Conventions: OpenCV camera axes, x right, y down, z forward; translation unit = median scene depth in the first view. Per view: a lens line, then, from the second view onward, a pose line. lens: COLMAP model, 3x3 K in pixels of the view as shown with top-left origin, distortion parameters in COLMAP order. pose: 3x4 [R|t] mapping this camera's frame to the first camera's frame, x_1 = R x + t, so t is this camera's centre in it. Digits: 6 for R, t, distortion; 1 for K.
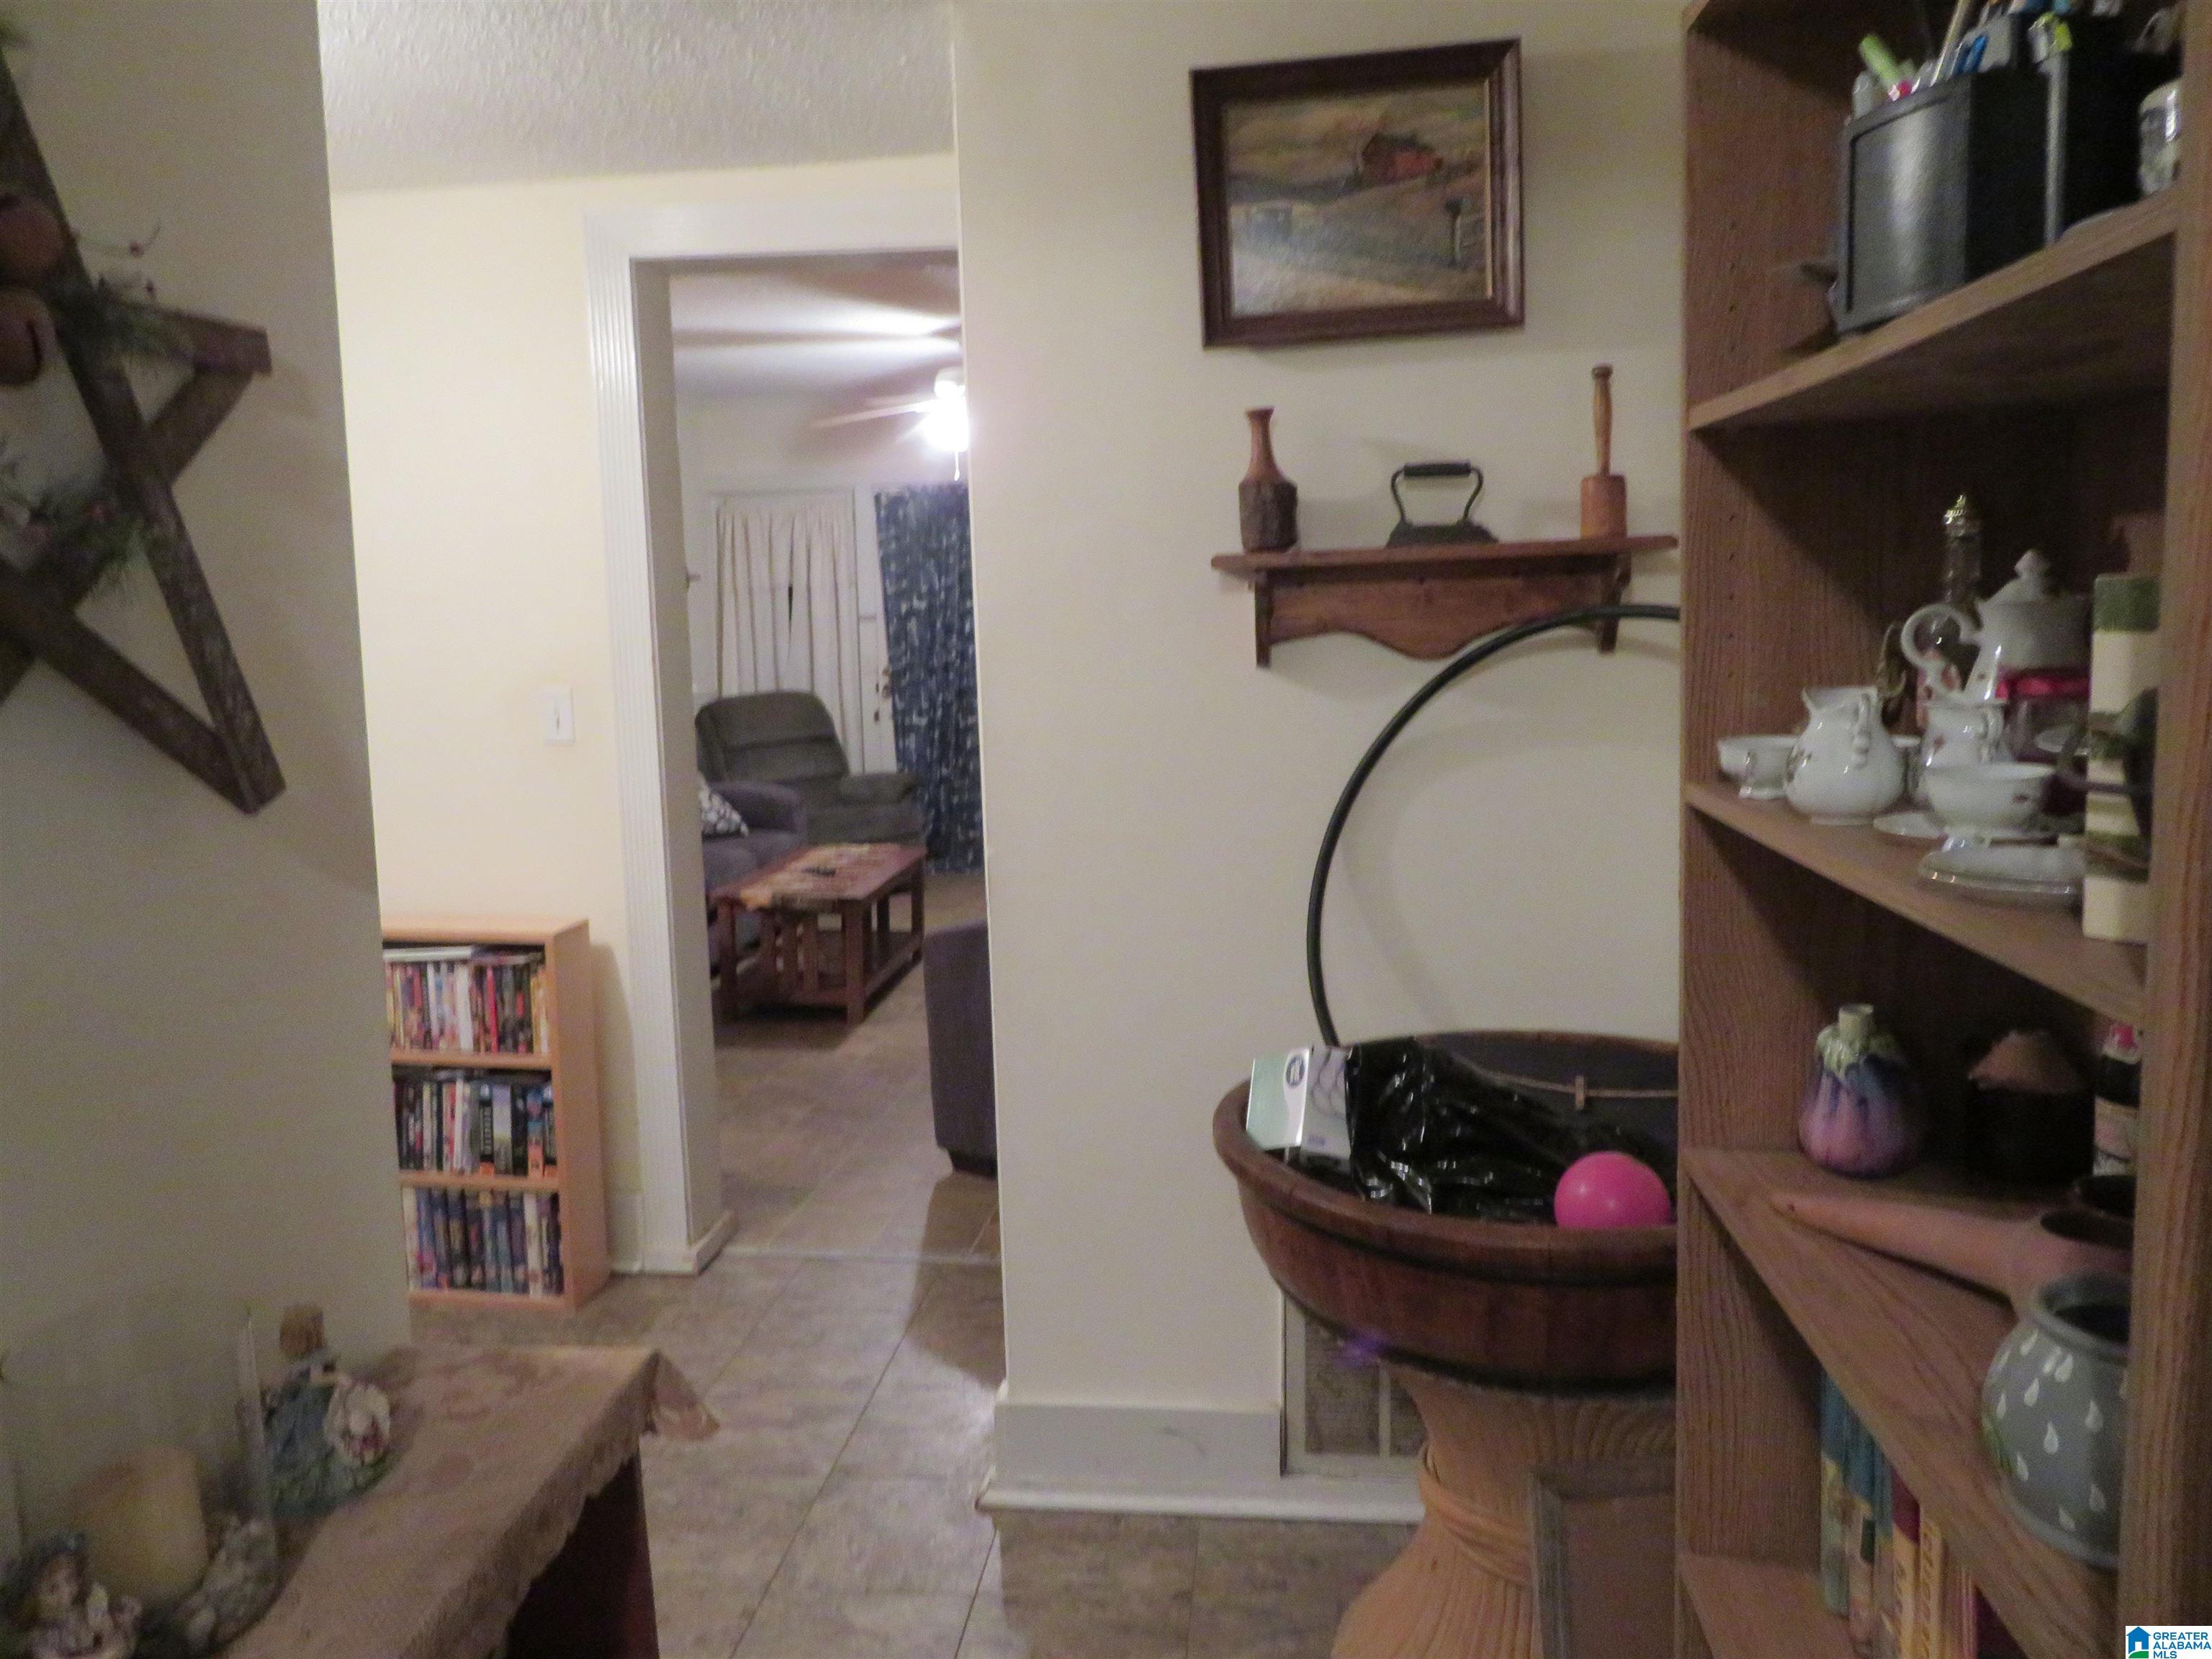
lens RADIAL K [[1688.4, 0, 1104.6], [0, 1688.4, 828.9], [0, 0, 1]] dist [-0.006037, 0.000414]
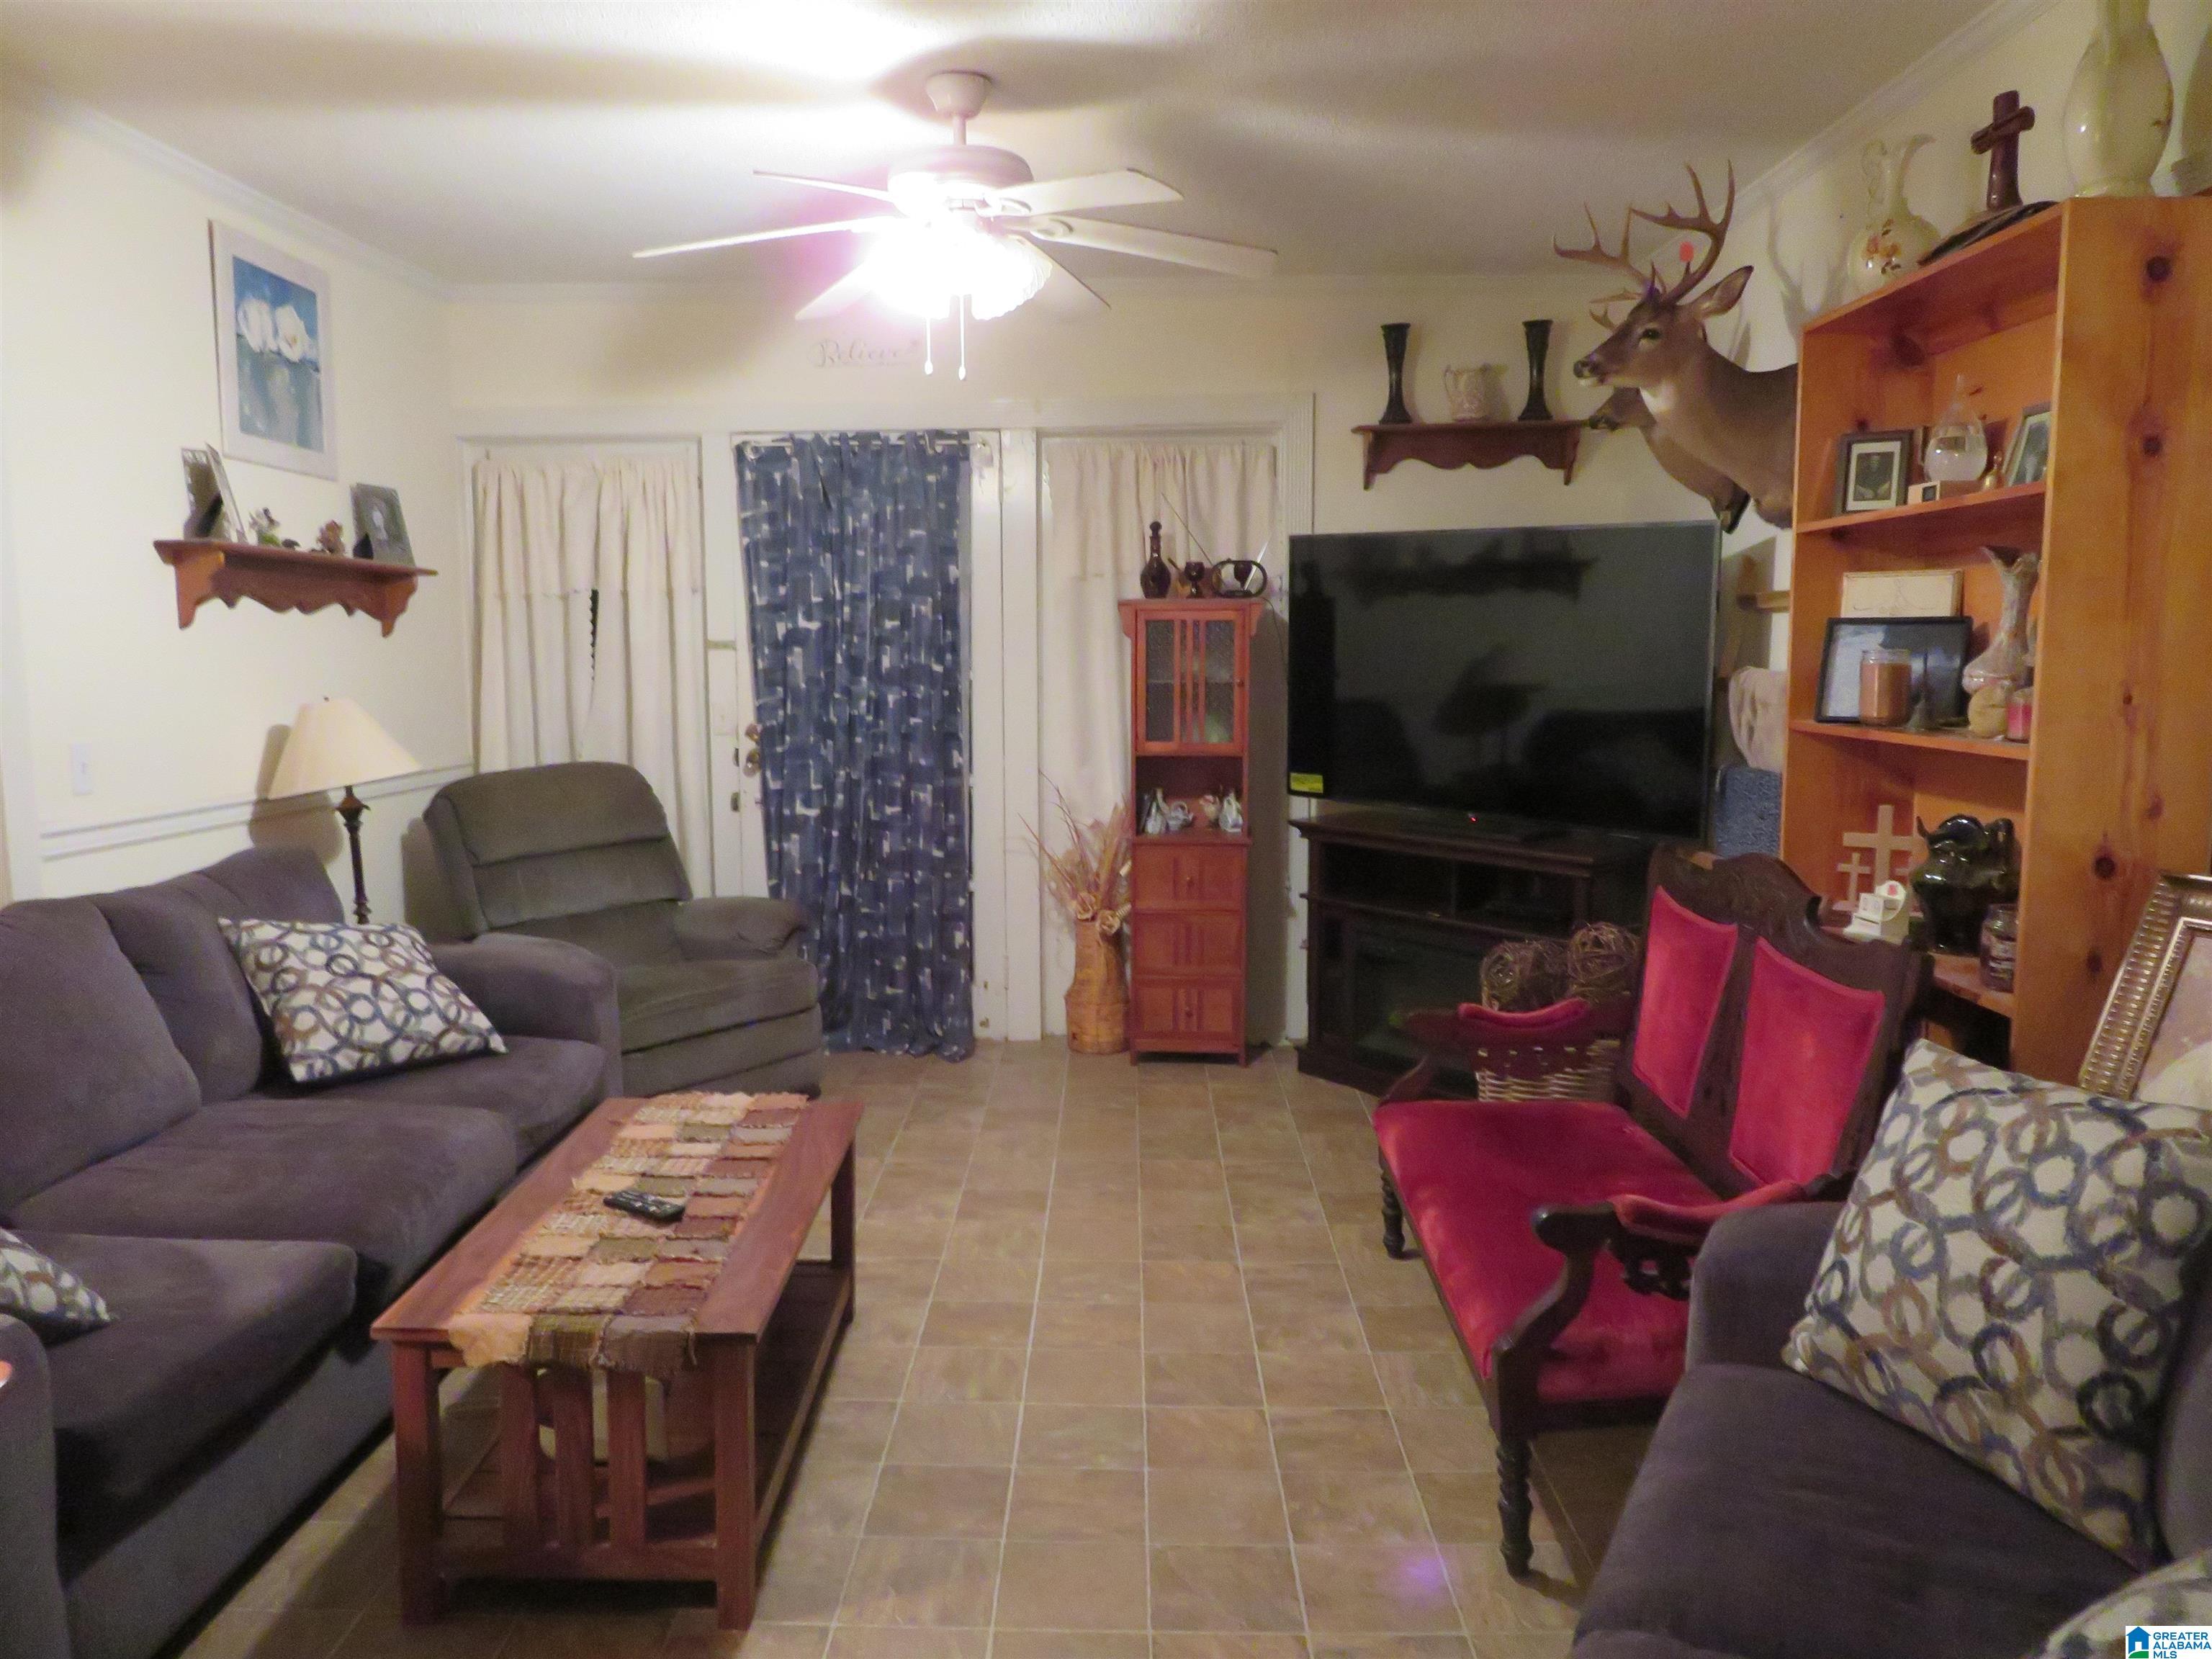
lens RADIAL K [[1688.4, 0, 1106.7], [0, 1688.4, 826.0], [0, 0, 1]] dist [-0.006037, 0.000414]
pose [[0.994465, 0.001618, 0.105060, -0.065380], [0.000479, 0.999801, -0.019934, -0.046355], [-0.105071, 0.019874, 0.994266, 0.372679]]
